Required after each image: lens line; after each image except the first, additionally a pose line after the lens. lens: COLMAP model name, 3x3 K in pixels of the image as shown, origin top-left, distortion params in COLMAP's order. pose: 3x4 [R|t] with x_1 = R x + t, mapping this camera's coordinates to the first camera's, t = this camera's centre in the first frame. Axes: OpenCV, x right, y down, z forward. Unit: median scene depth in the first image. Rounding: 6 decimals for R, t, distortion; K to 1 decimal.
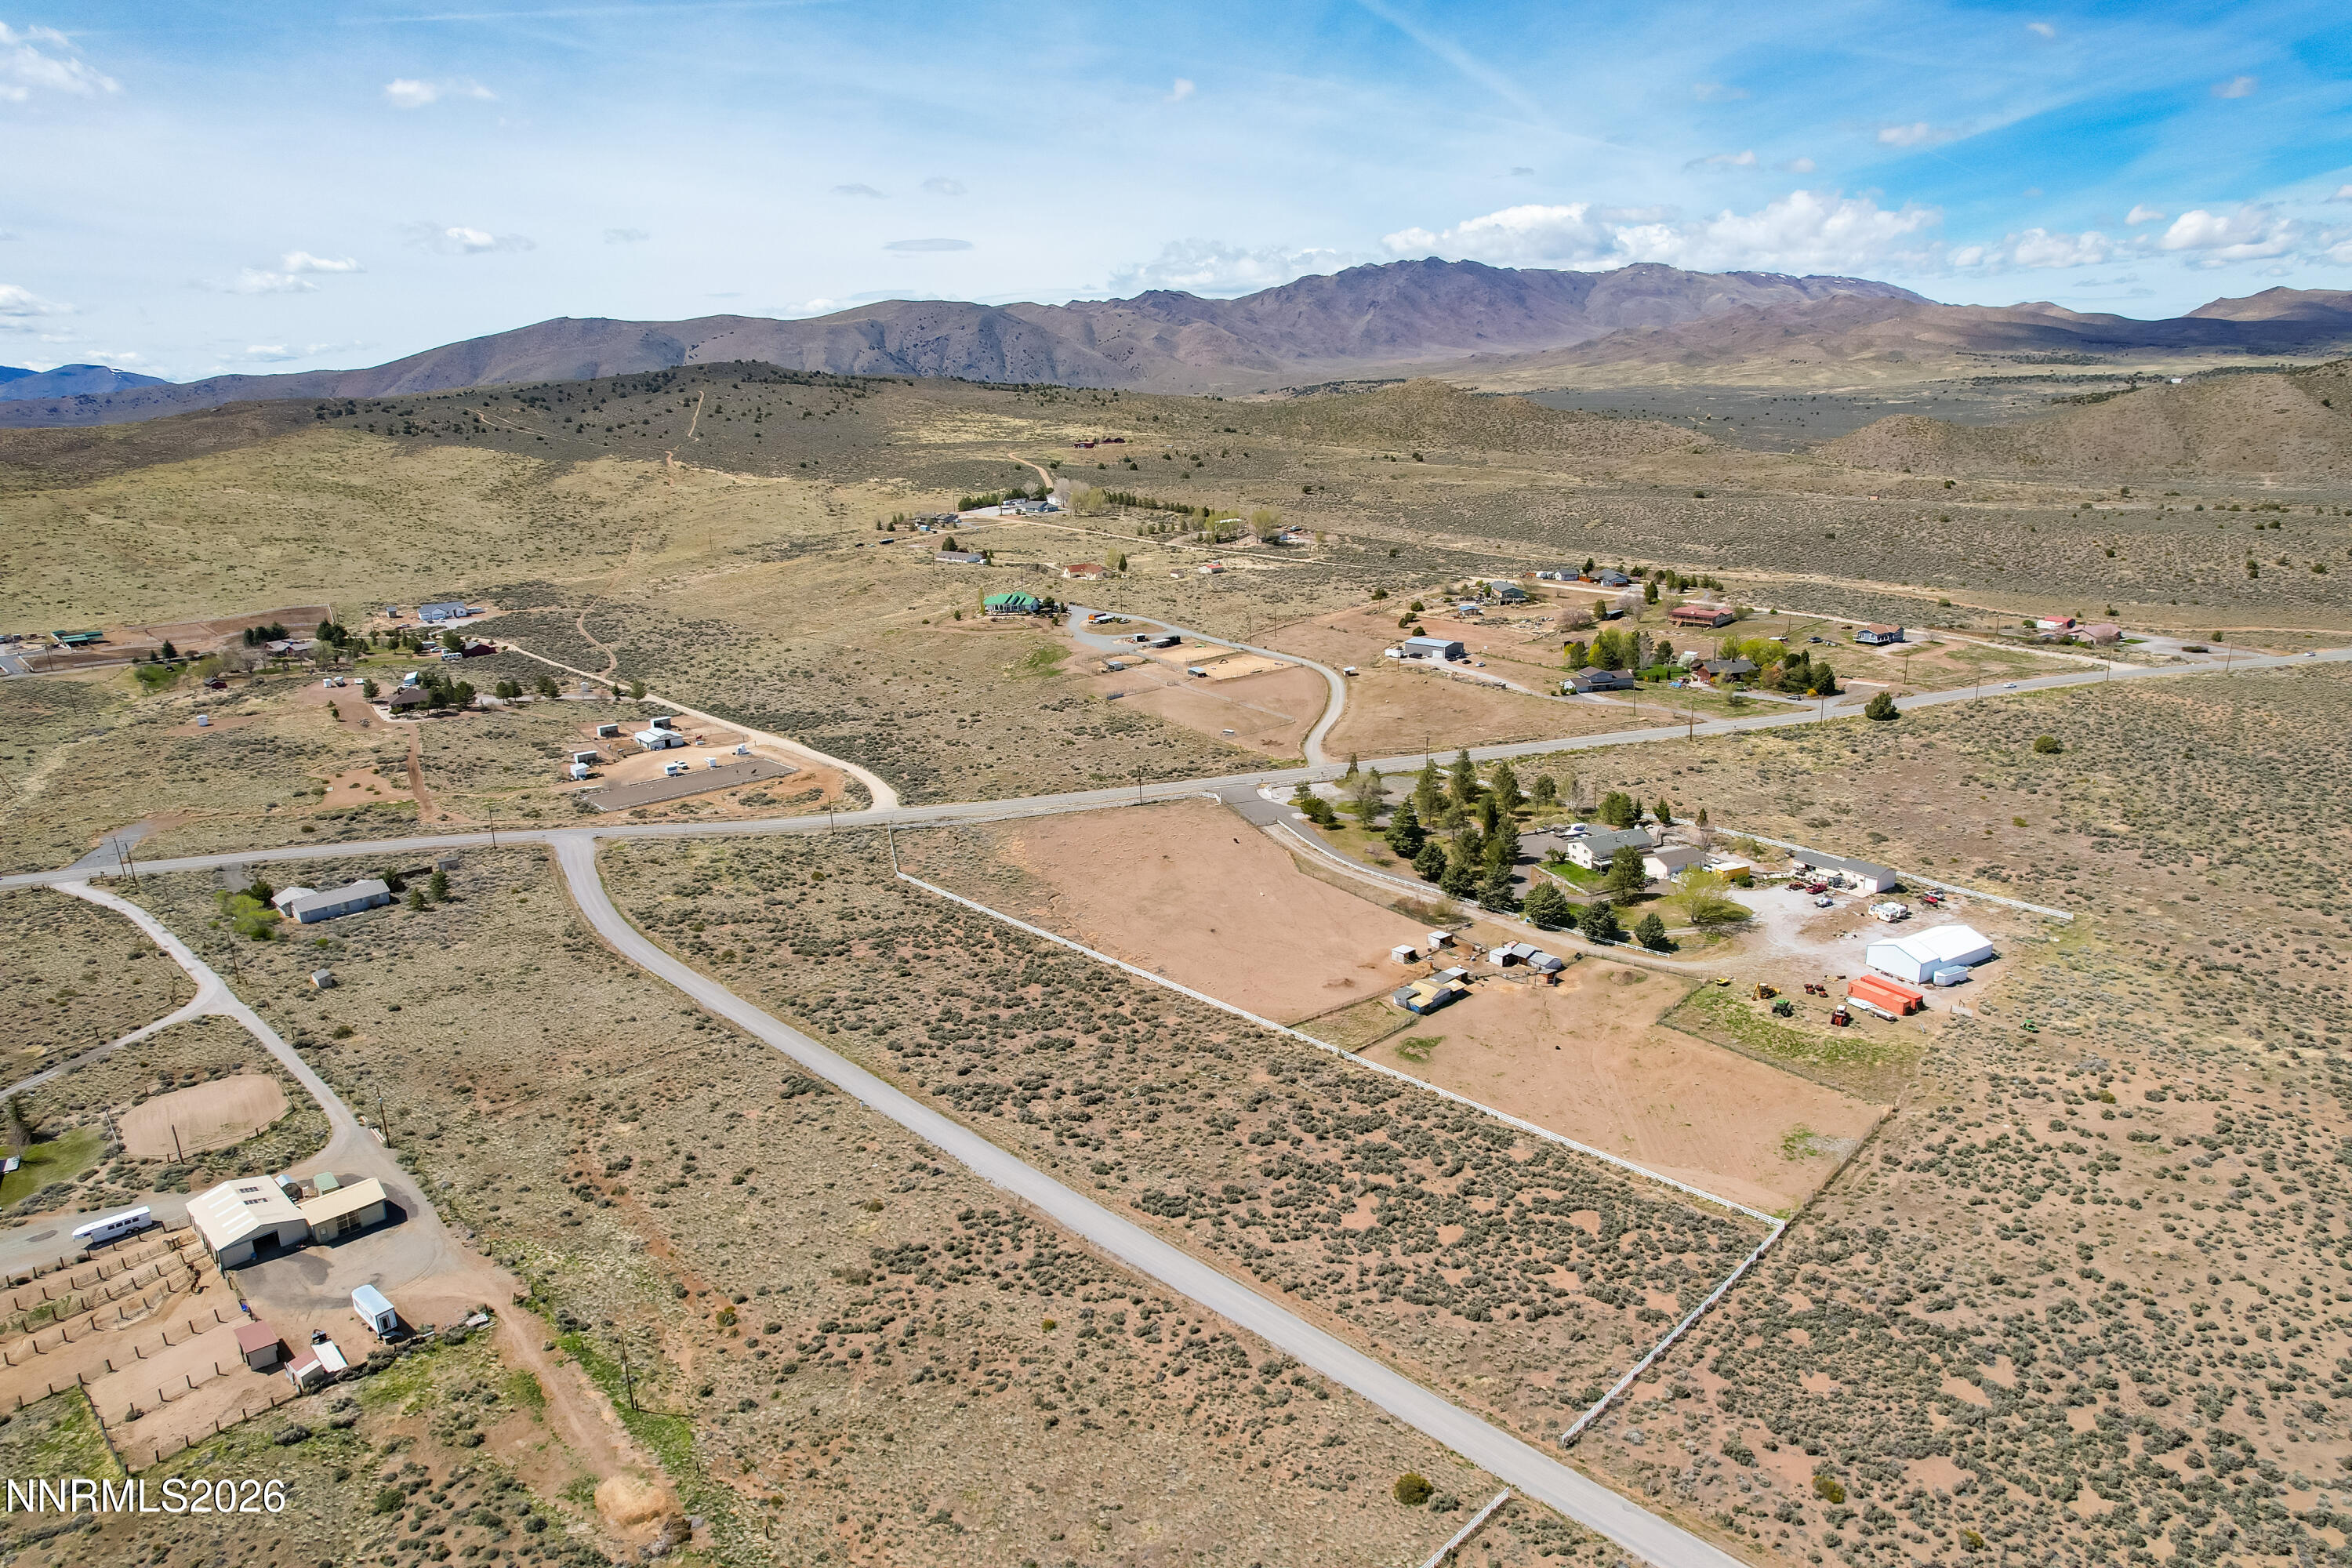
lens RADIAL K [[1505.6, 0, 1176.0], [0, 1505.6, 784.0], [0, 0, 1]] dist [-0.079801, 0.073902]
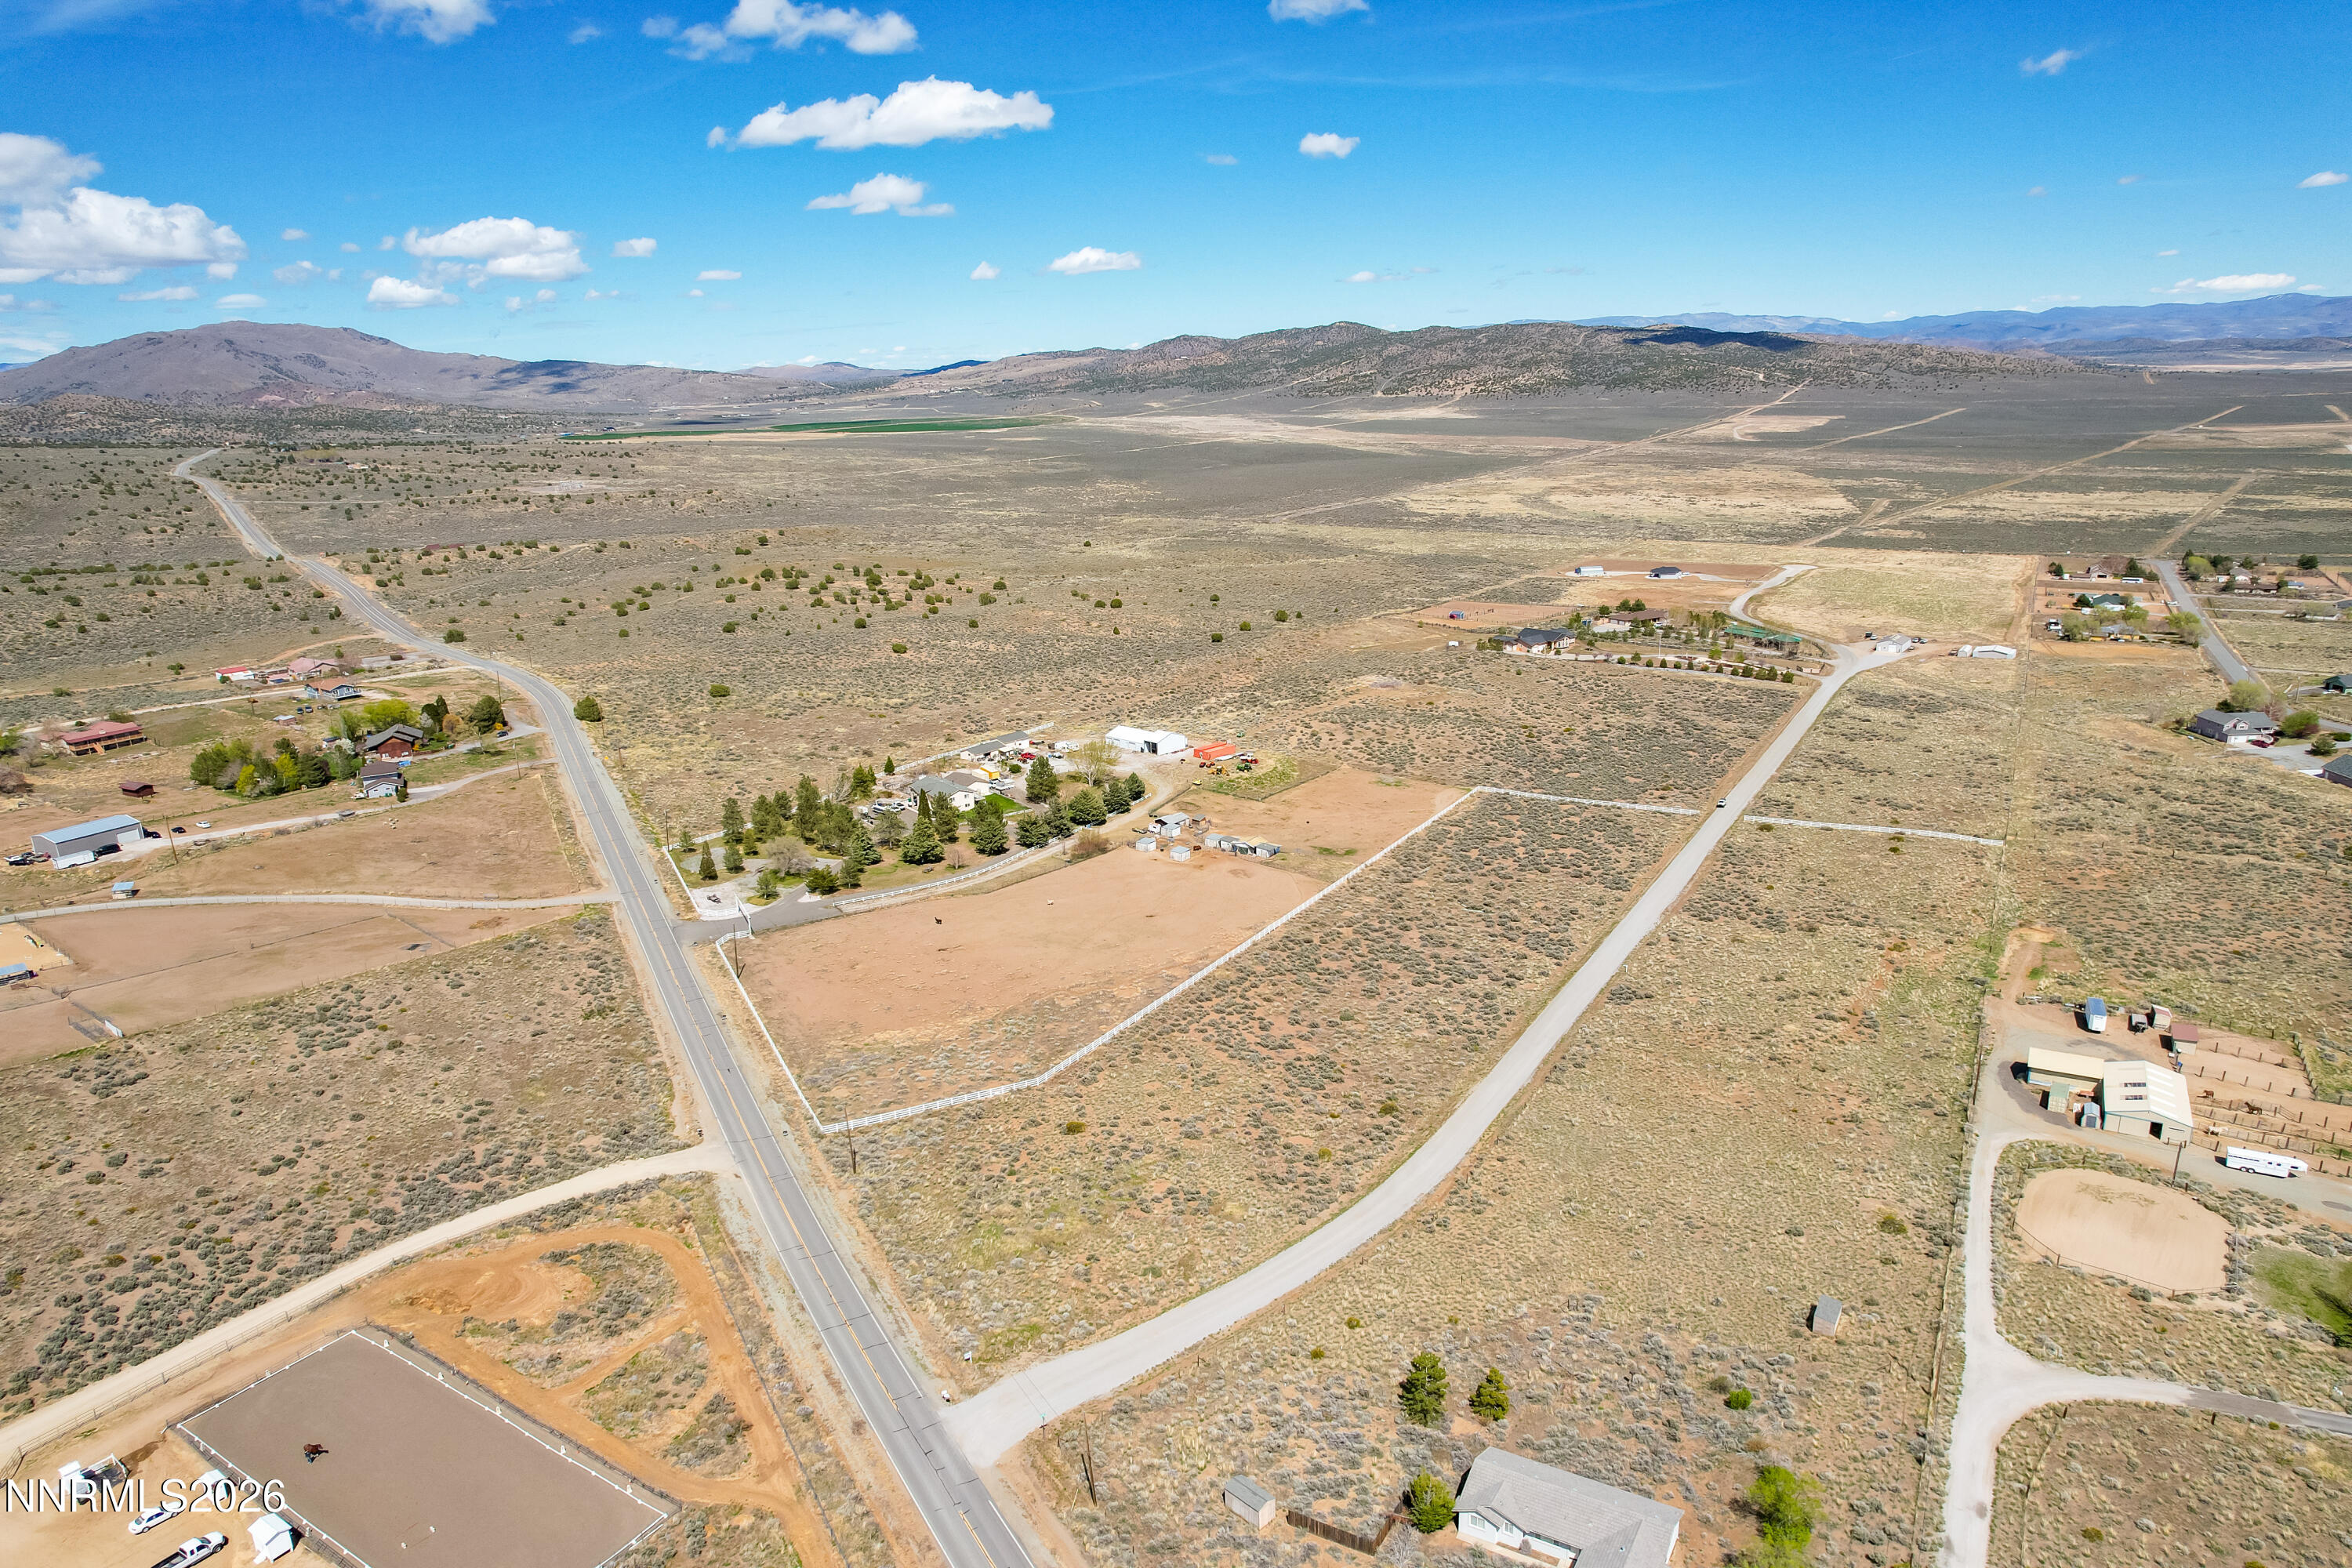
lens RADIAL K [[1505.6, 0, 1176.0], [0, 1505.6, 784.0], [0, 0, 1]] dist [-0.079801, 0.073902]
pose [[-0.248124, -0.225805, 0.942044, -0.992559], [0.292844, 0.909473, 0.295130, -0.300119], [-0.923405, 0.349101, -0.159537, 1.225087]]
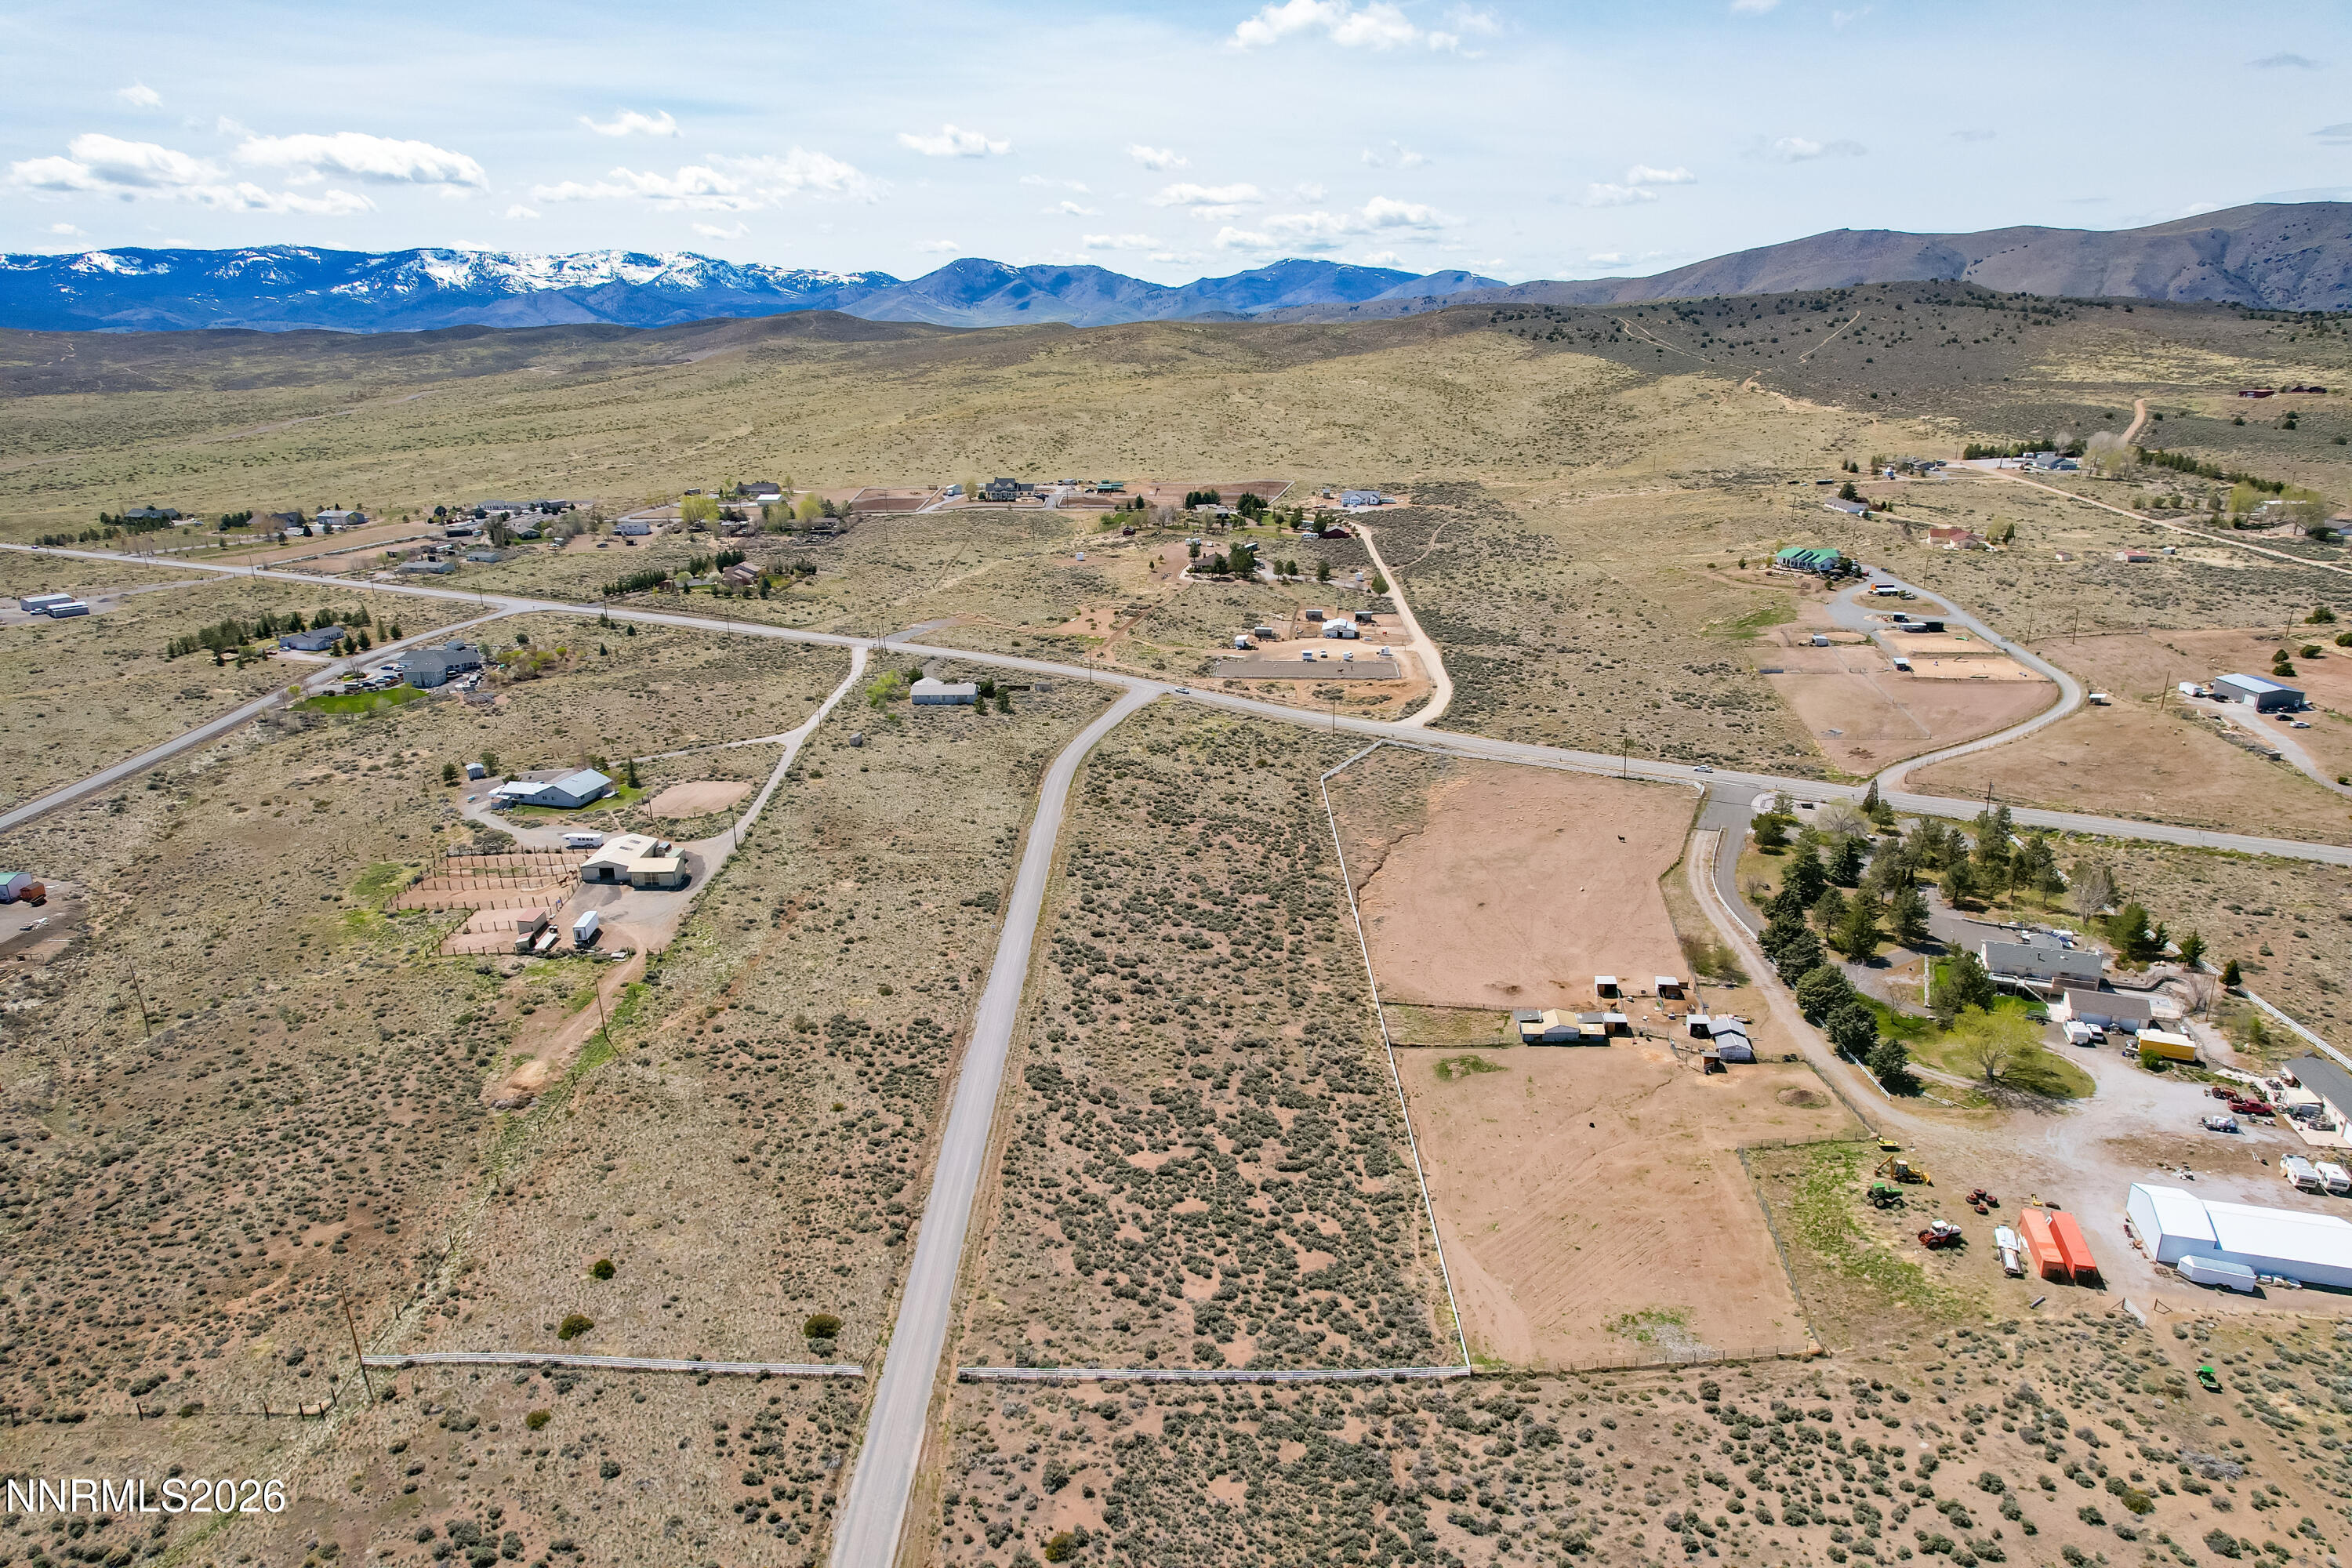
lens RADIAL K [[1505.6, 0, 1176.0], [0, 1505.6, 784.0], [0, 0, 1]] dist [-0.079801, 0.073902]
pose [[0.694093, 0.236051, -0.680085, 0.568486], [-0.198366, 0.970852, 0.134522, -0.071615], [0.692016, 0.041535, 0.720686, 0.200217]]
